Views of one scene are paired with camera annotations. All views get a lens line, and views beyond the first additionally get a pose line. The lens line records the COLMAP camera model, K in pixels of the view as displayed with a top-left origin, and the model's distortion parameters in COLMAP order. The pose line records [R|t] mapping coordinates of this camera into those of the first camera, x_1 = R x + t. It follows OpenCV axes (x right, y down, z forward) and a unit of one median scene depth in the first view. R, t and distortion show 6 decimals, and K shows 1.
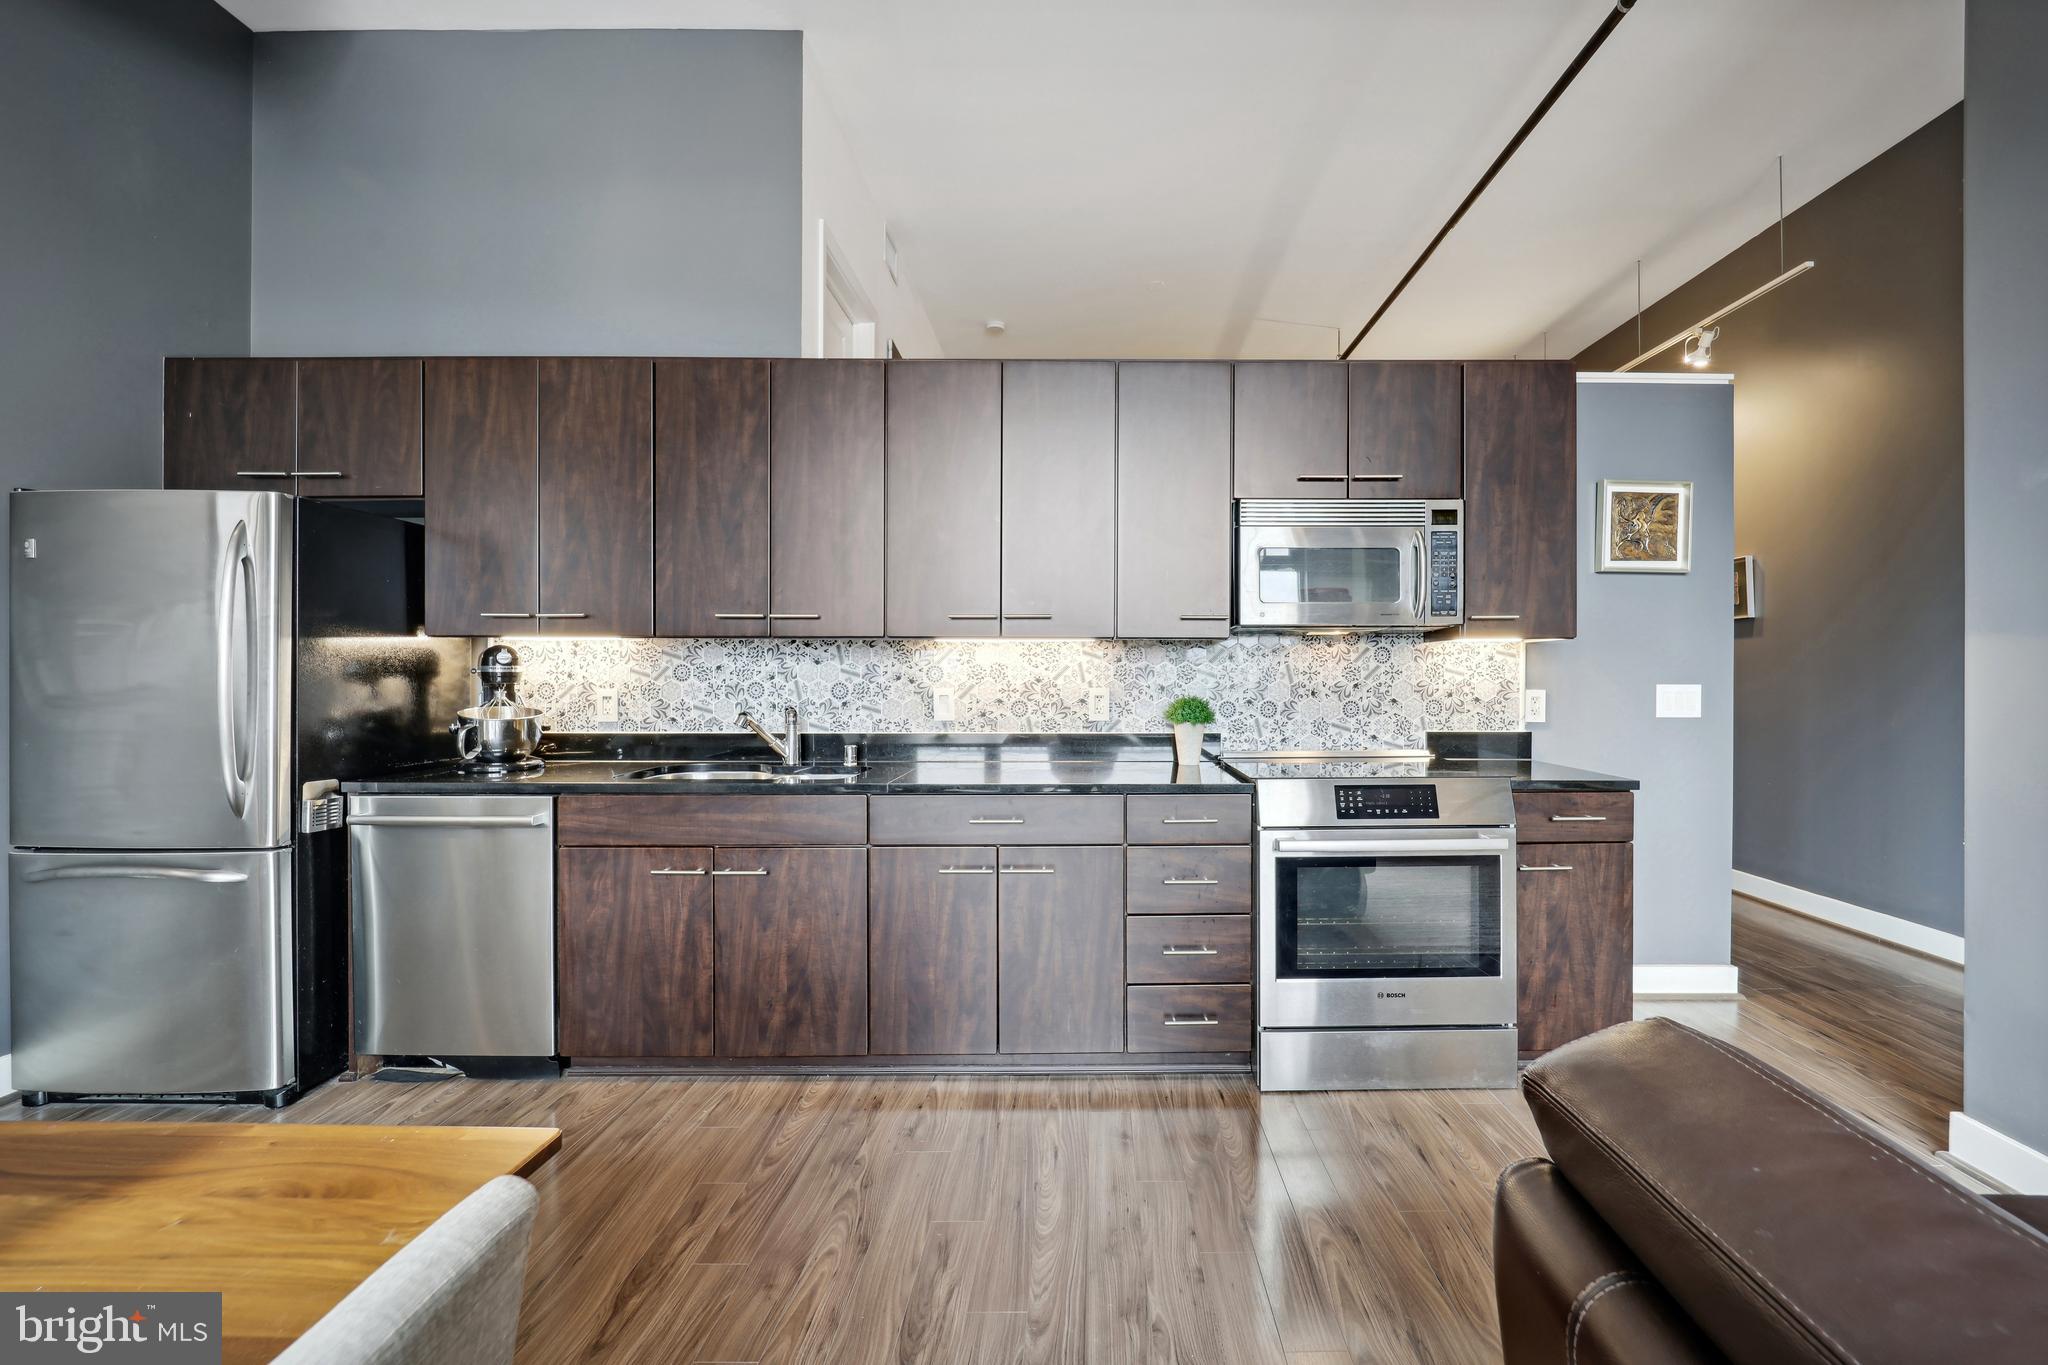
lens RADIAL K [[836.9, 0, 1094.1], [0, 836.9, 690.5], [0, 0, 1]] dist [-0.013108, 0.000279]
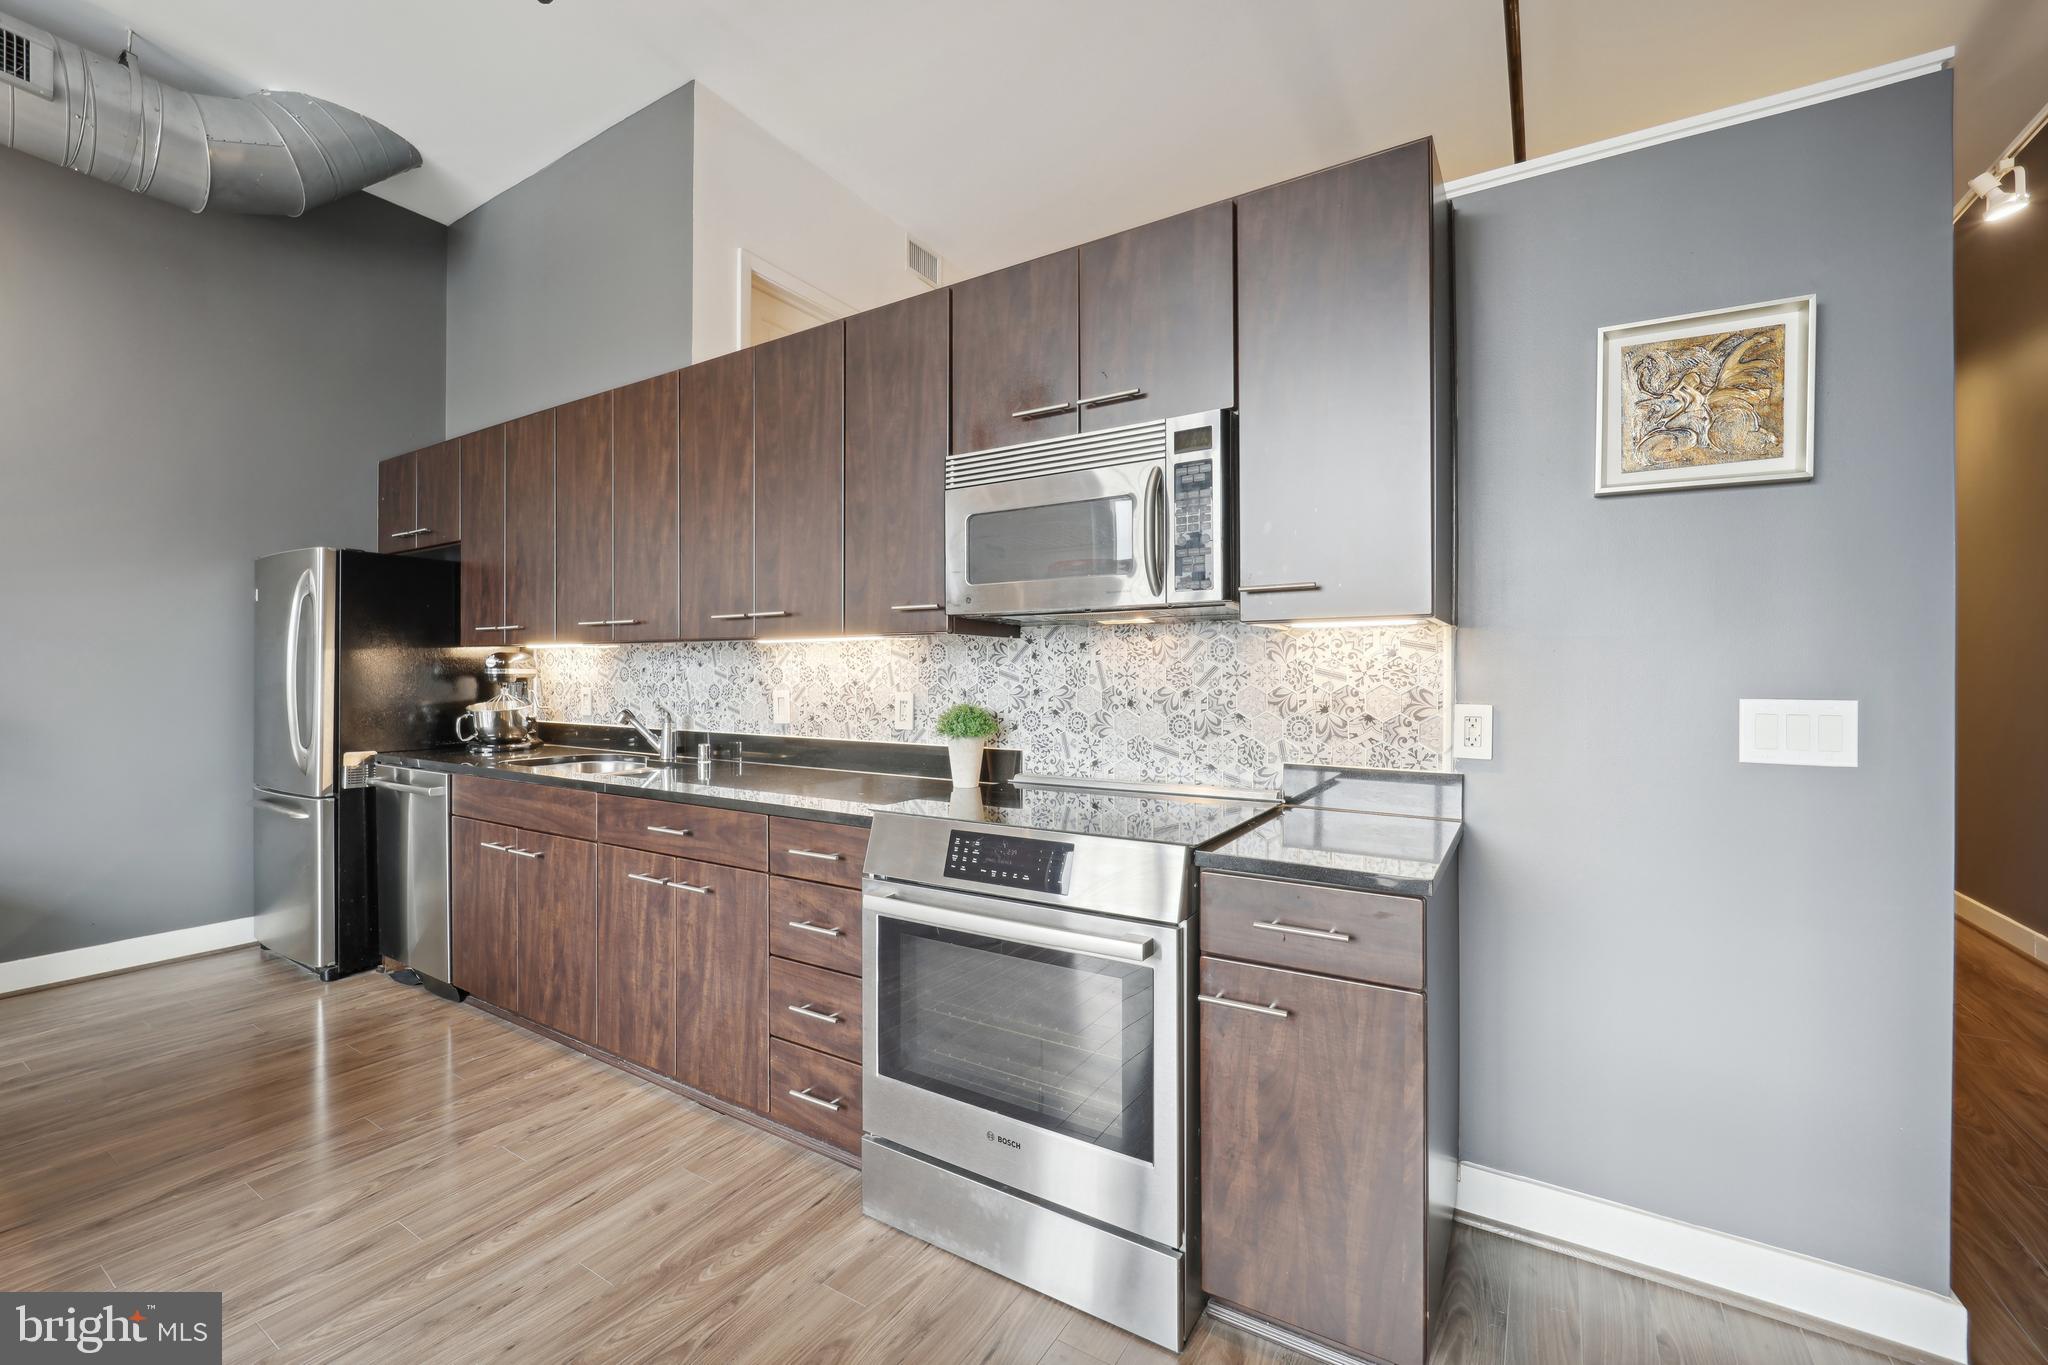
lens RADIAL K [[836.9, 0, 1025.9], [0, 836.9, 678.7], [0, 0, 1]] dist [-0.013108, 0.000279]
pose [[0.842514, 0.004294, -0.538657, 0.588670], [-0.011836, 0.999874, -0.010543, -0.009426], [0.538544, 0.015258, 0.842459, 0.331171]]
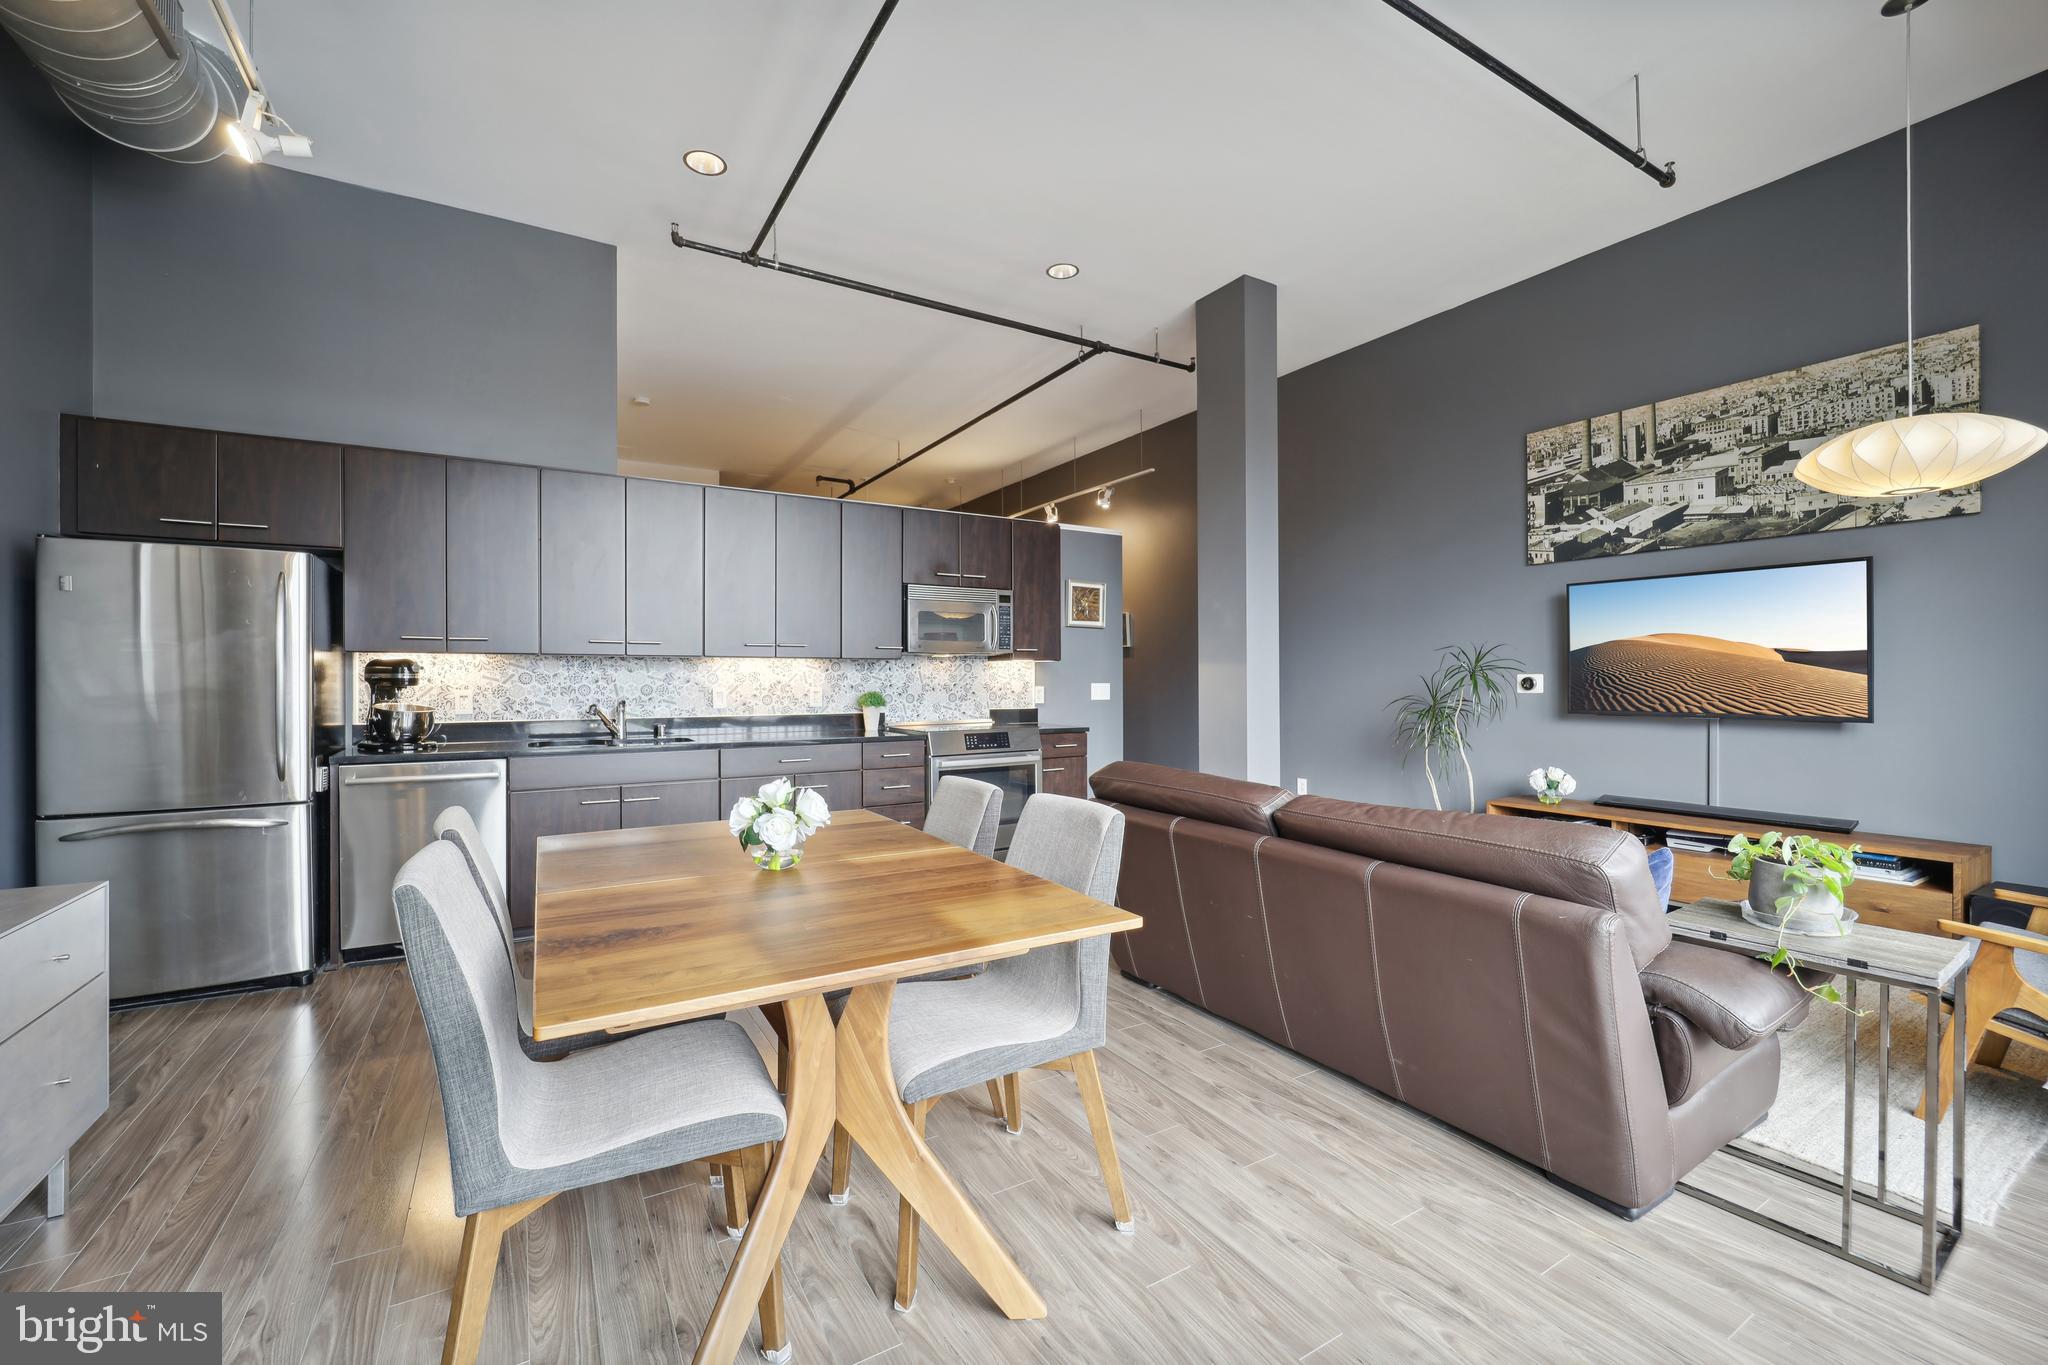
lens RADIAL K [[836.9, 0, 1022.0], [0, 836.9, 681.3], [0, 0, 1]] dist [-0.013108, 0.000279]
pose [[0.858049, -0.003350, 0.513557, -0.498321], [0.011829, 0.999842, -0.013240, 0.012343], [-0.513431, 0.017436, 0.857953, -0.636759]]
